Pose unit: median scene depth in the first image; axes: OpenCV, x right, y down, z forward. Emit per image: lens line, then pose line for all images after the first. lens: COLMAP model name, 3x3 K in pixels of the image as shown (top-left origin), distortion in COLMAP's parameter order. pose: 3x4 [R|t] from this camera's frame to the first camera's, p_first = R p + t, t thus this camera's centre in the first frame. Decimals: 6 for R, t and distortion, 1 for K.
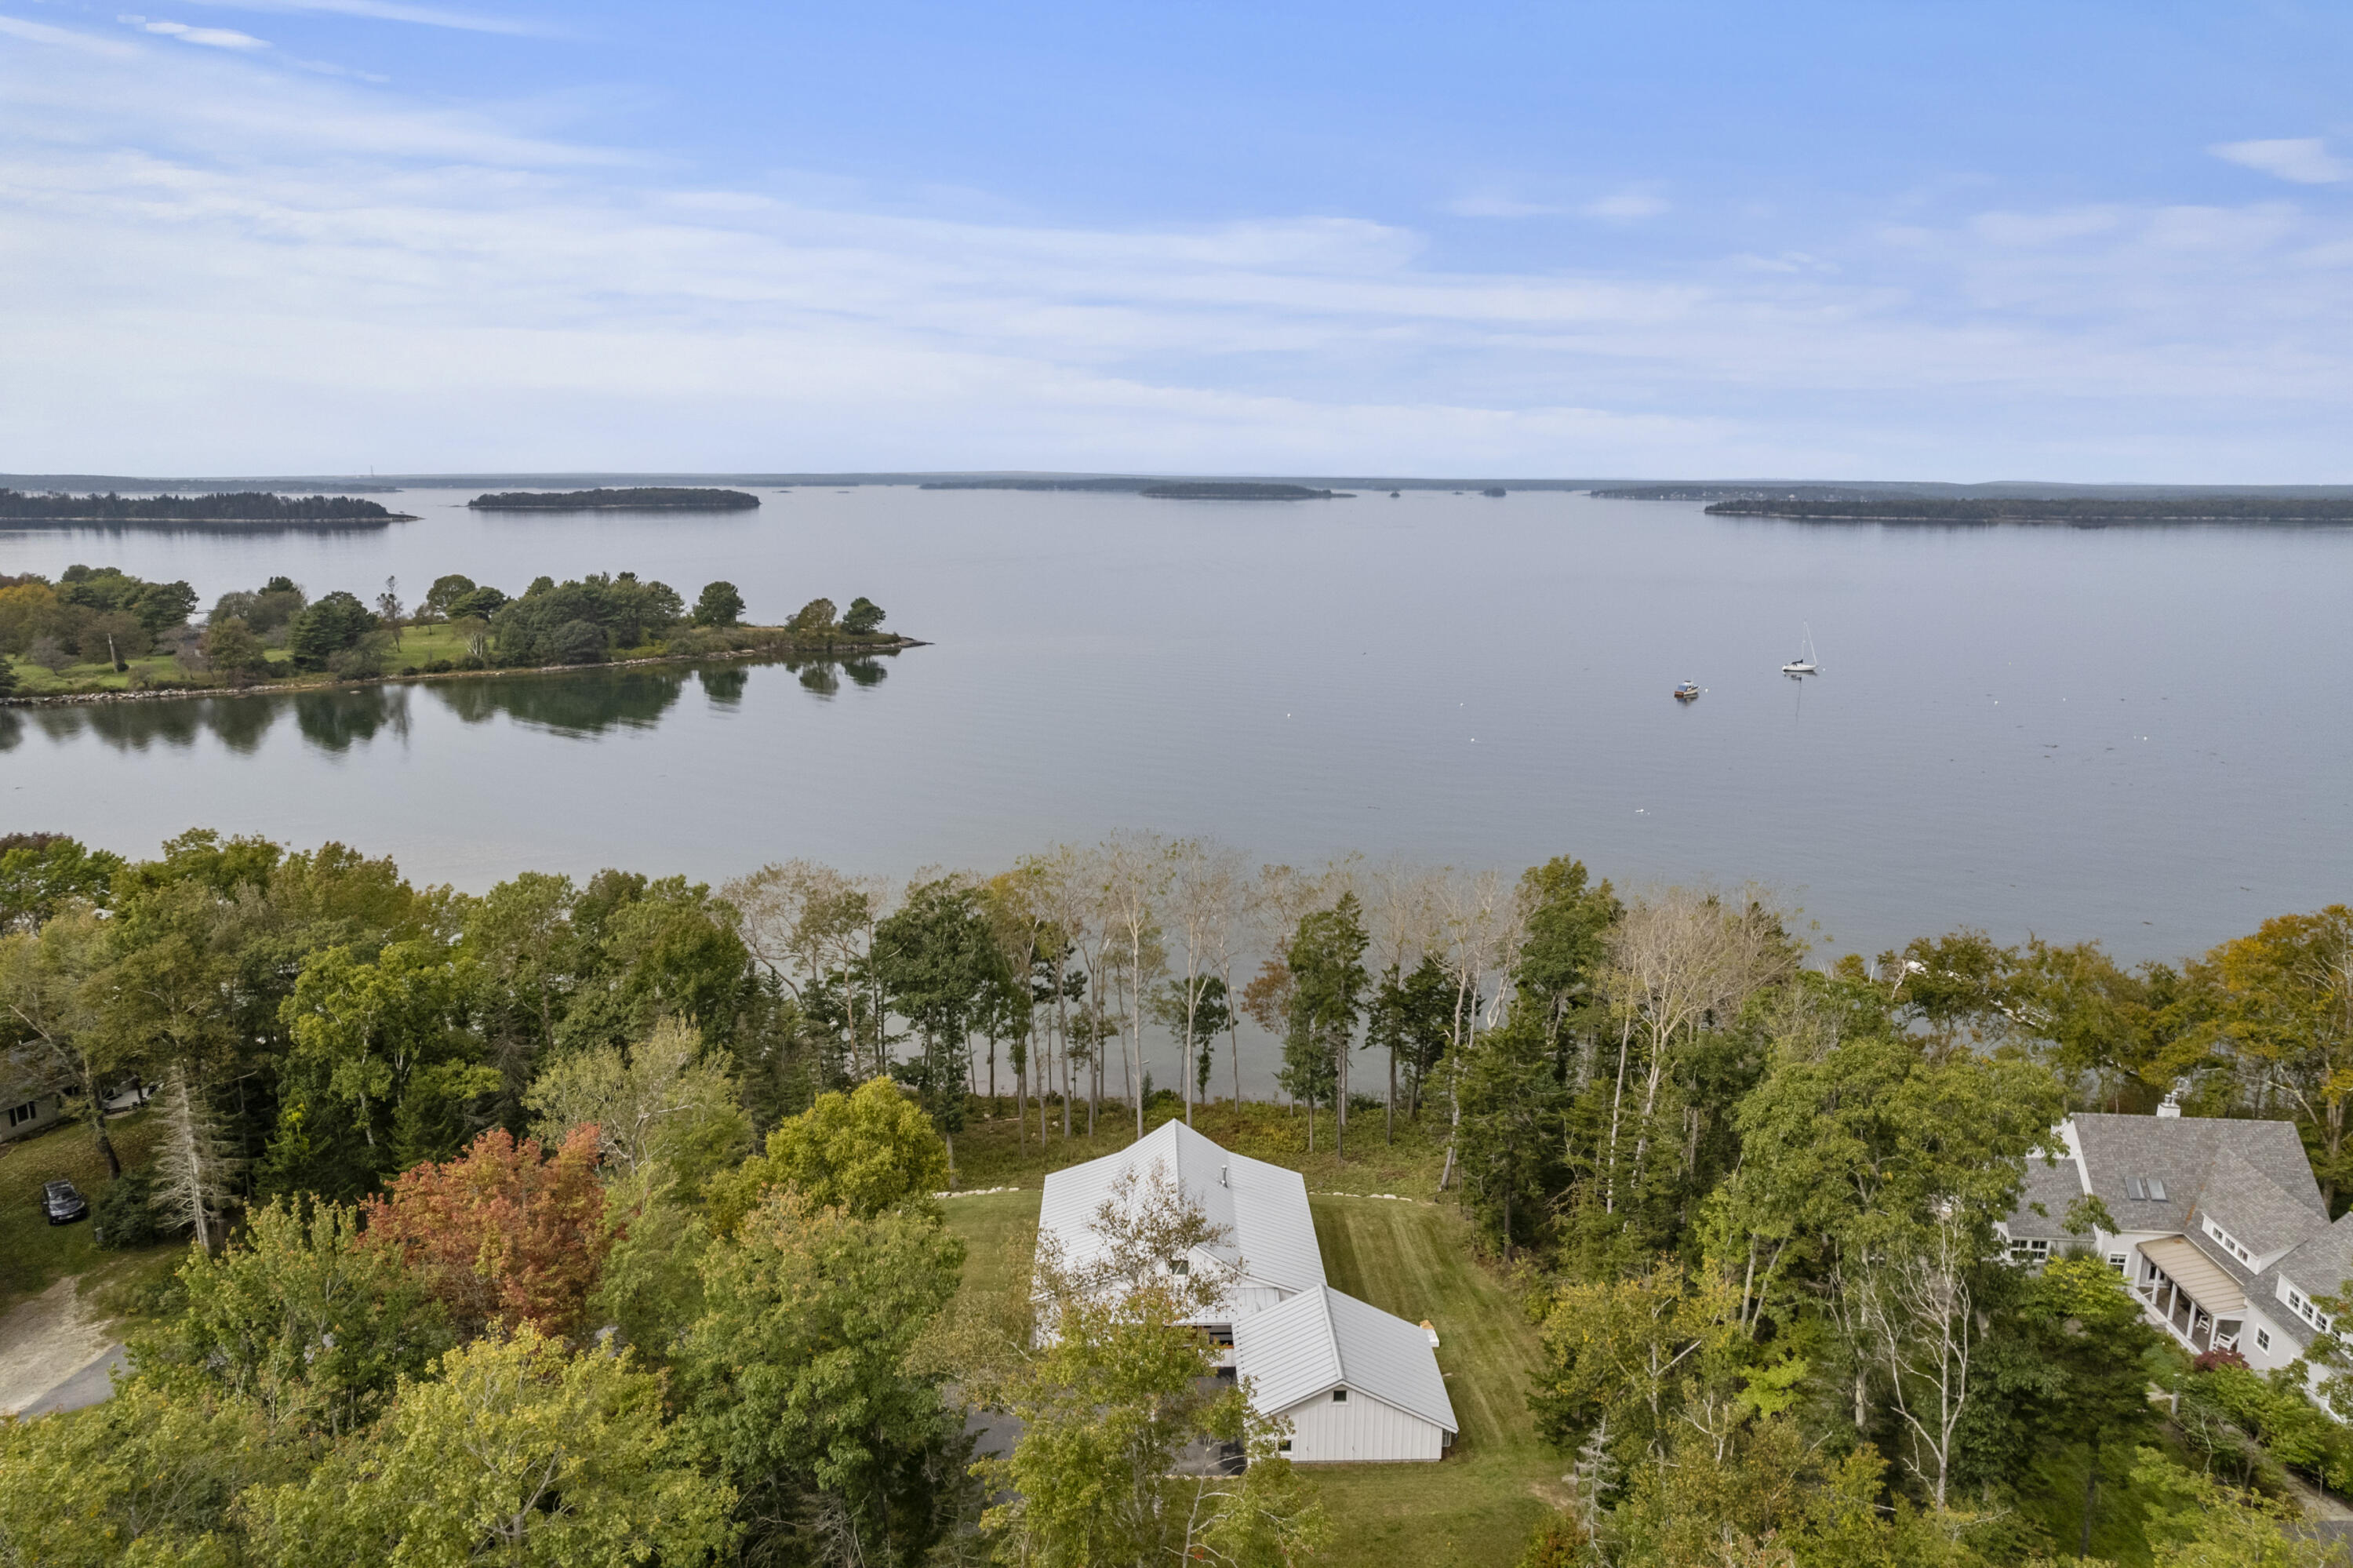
lens RADIAL K [[1507.5, 0, 1174.5], [0, 1507.5, 776.3], [0, 0, 1]] dist [-0.073161, 0.071837]
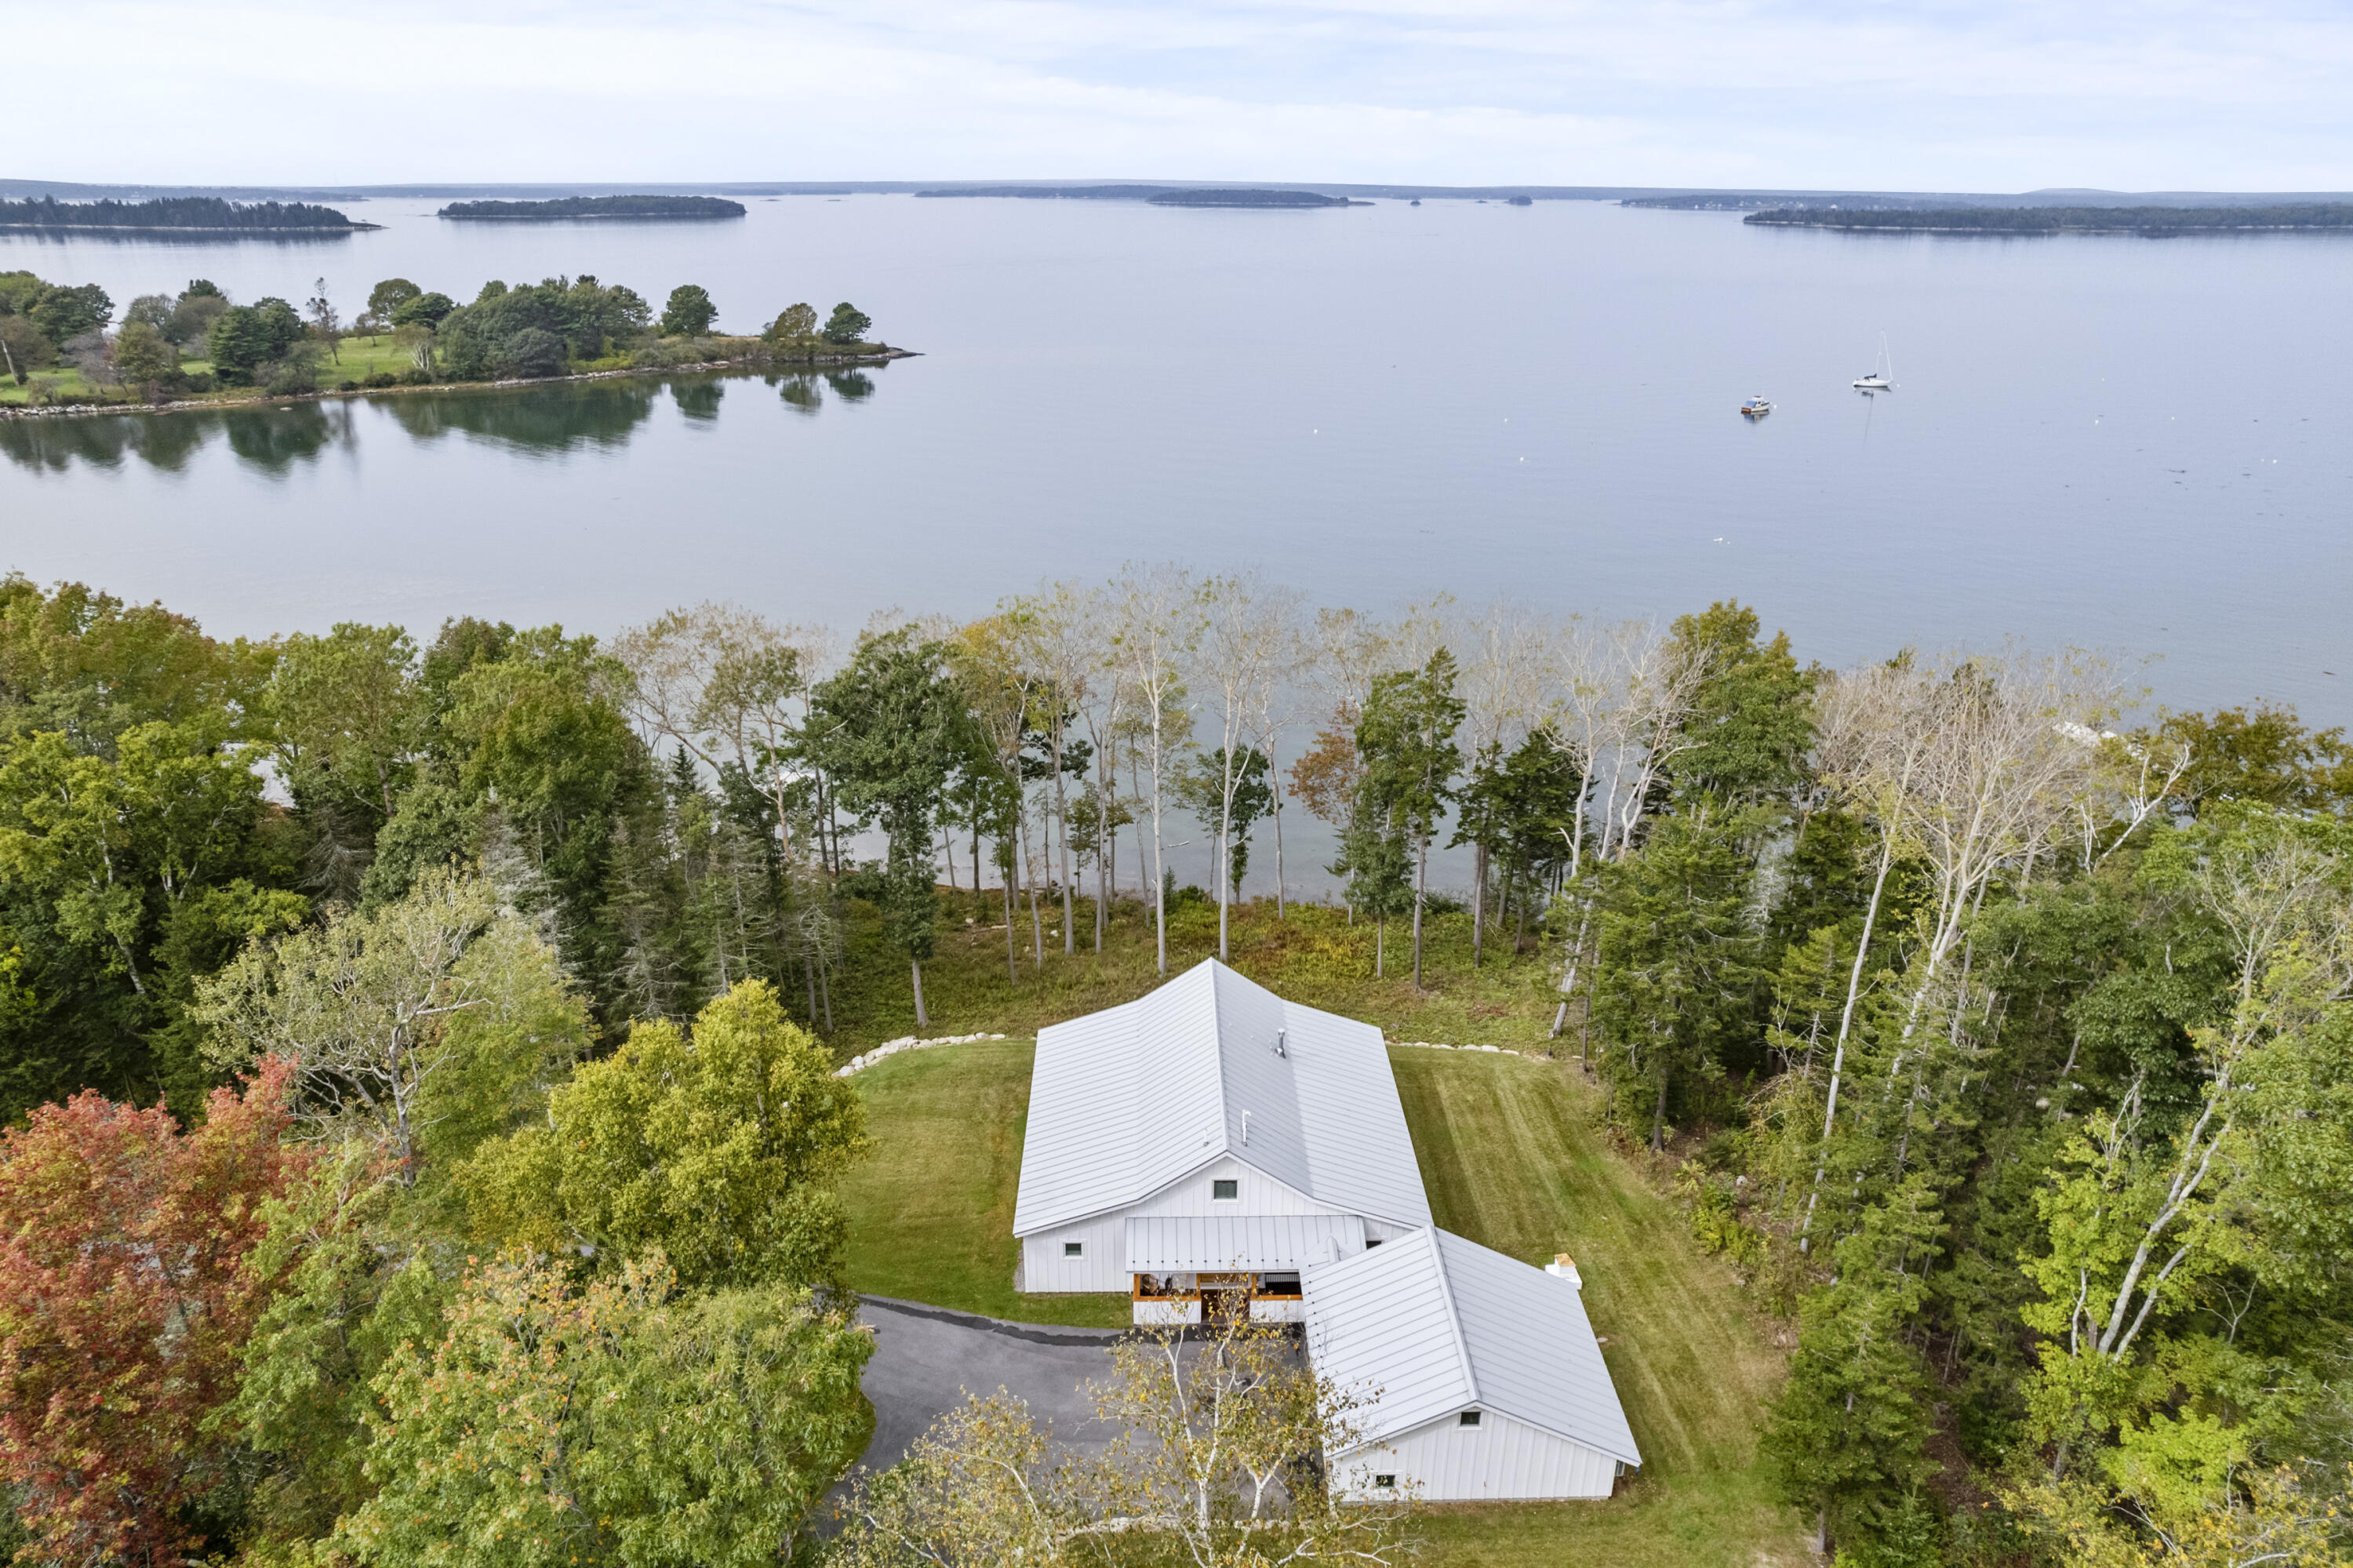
lens RADIAL K [[1507.5, 0, 1174.5], [0, 1507.5, 776.3], [0, 0, 1]] dist [-0.073161, 0.071837]
pose [[0.999987, 0.001775, -0.004774, -0.011846], [-0.000890, 0.983795, 0.179296, 0.005606], [0.005014, -0.179289, 0.983784, 0.230690]]
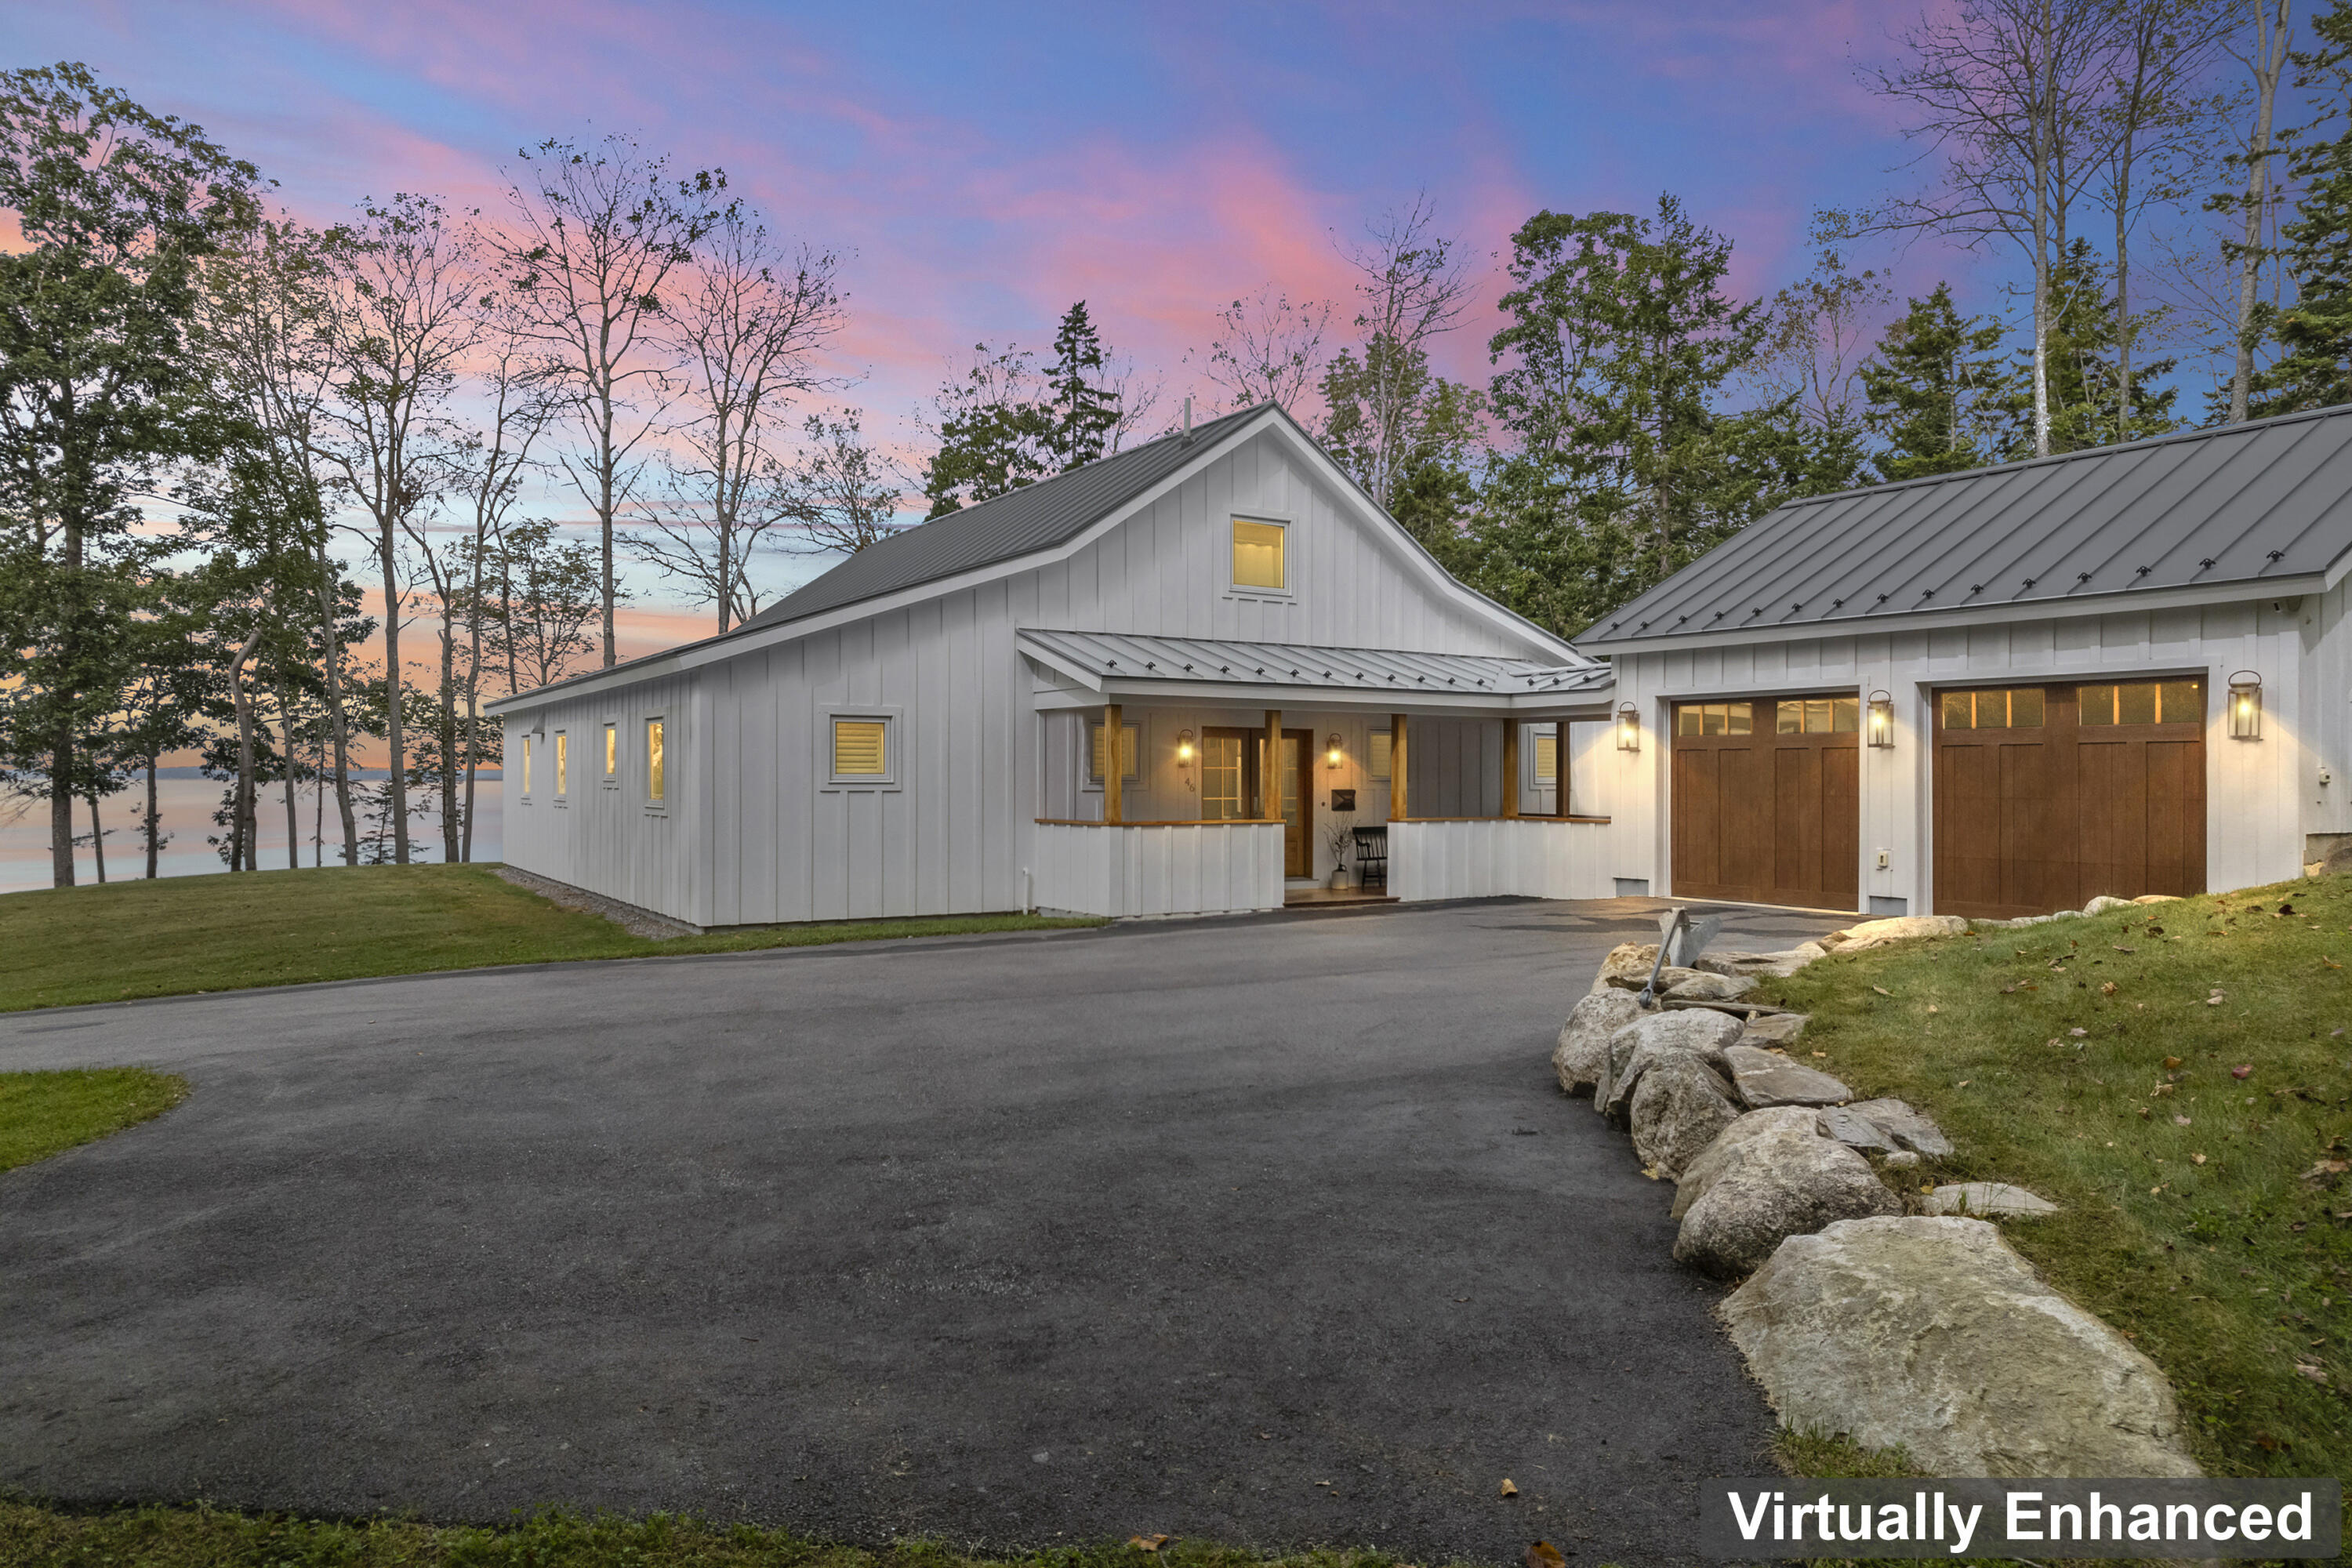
lens RADIAL K [[1506.8, 0, 1174.0], [0, 1506.8, 776.3], [0, 0, 1]] dist [-0.073161, 0.071837]
pose [[0.853952, 0.000351, 0.520352, -0.100082], [0.100569, 0.981034, -0.165707, 0.279784], [-0.510541, 0.193837, 0.837720, 0.544796]]
